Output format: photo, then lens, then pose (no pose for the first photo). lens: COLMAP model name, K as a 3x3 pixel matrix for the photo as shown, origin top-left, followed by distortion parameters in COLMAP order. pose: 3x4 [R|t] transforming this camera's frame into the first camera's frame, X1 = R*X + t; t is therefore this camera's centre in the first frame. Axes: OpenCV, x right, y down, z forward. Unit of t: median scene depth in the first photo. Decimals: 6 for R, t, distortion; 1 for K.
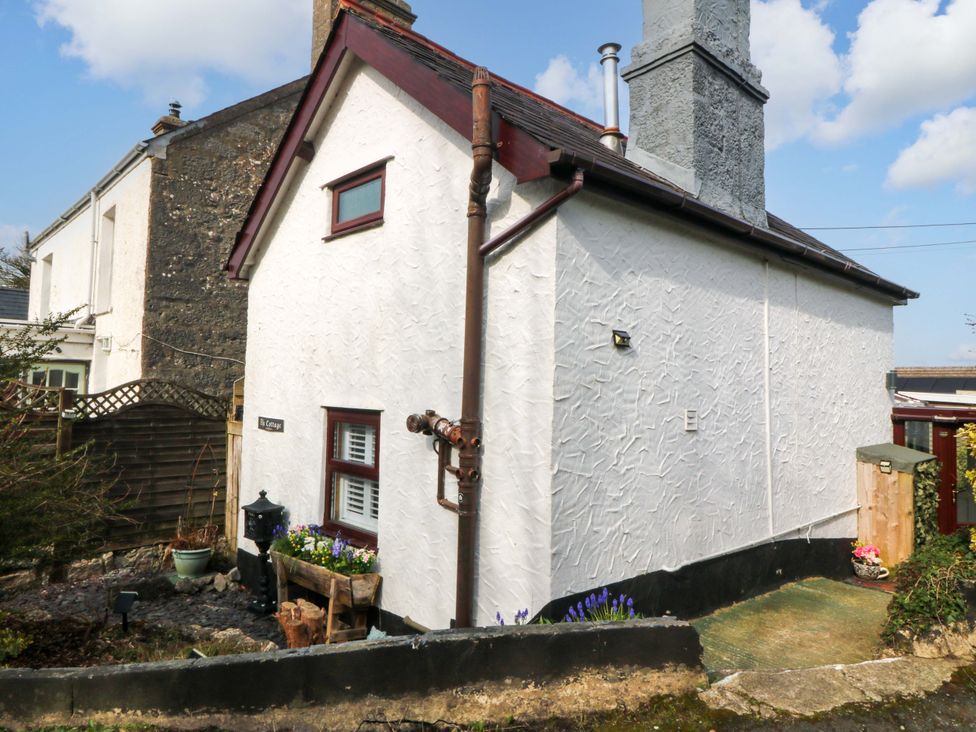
lens RADIAL K [[603.3, 0, 488.7], [0, 603.3, 360.4], [0, 0, 1]] dist [-0.000285, -0.001460]
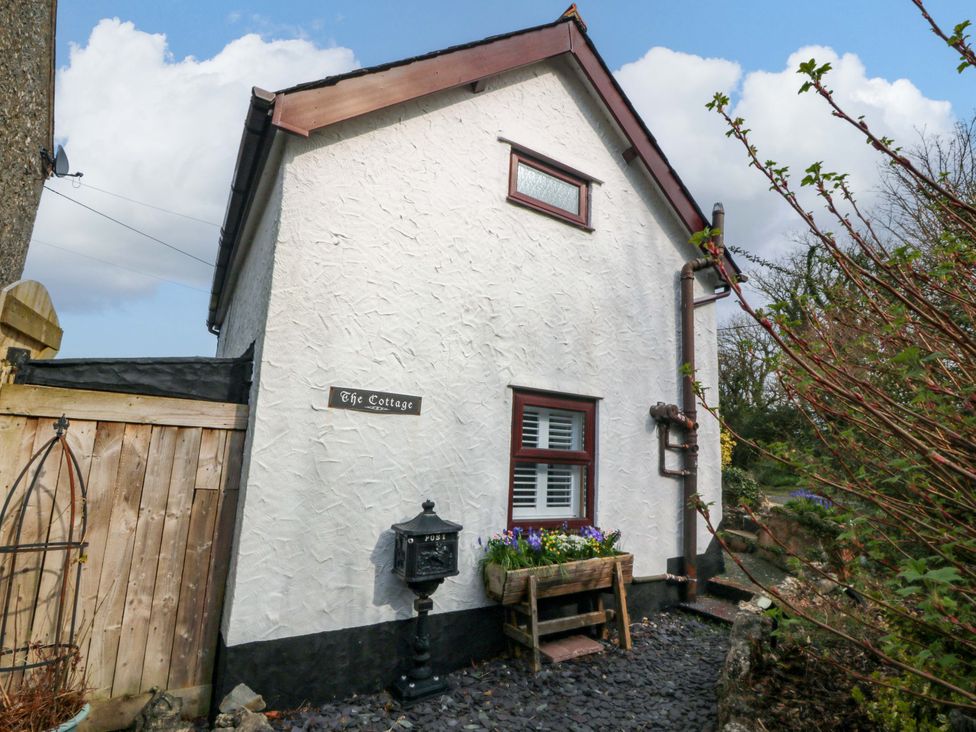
lens RADIAL K [[510.5, 0, 486.1], [0, 510.5, 361.3], [0, 0, 1]] dist [0.001674, -0.014194]
pose [[0.209822, 0.168934, 0.963035, -1.043986], [-0.089066, 0.984168, -0.153236, 0.164484], [-0.973675, -0.053621, 0.221546, 0.928841]]
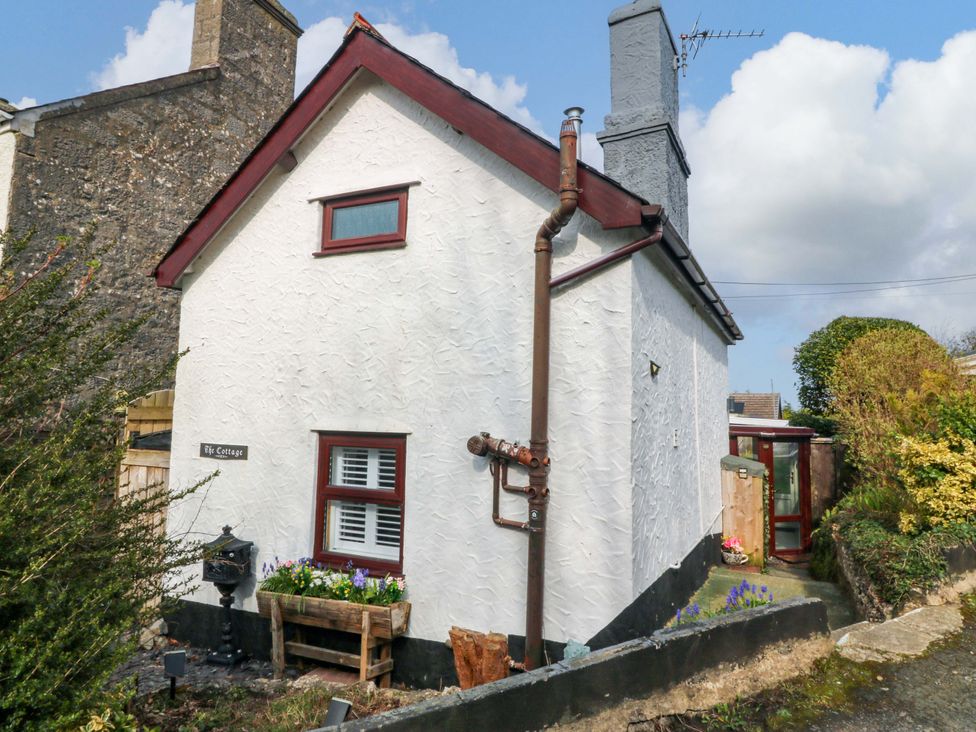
lens RADIAL K [[590.0, 0, 485.7], [0, 590.0, 358.3], [0, 0, 1]] dist [0.001588, -0.006687]
pose [[0.935299, 0.030463, 0.352546, -0.374660], [-0.015258, 0.998833, -0.045828, 0.001952], [-0.353531, 0.037484, 0.934672, 0.040686]]
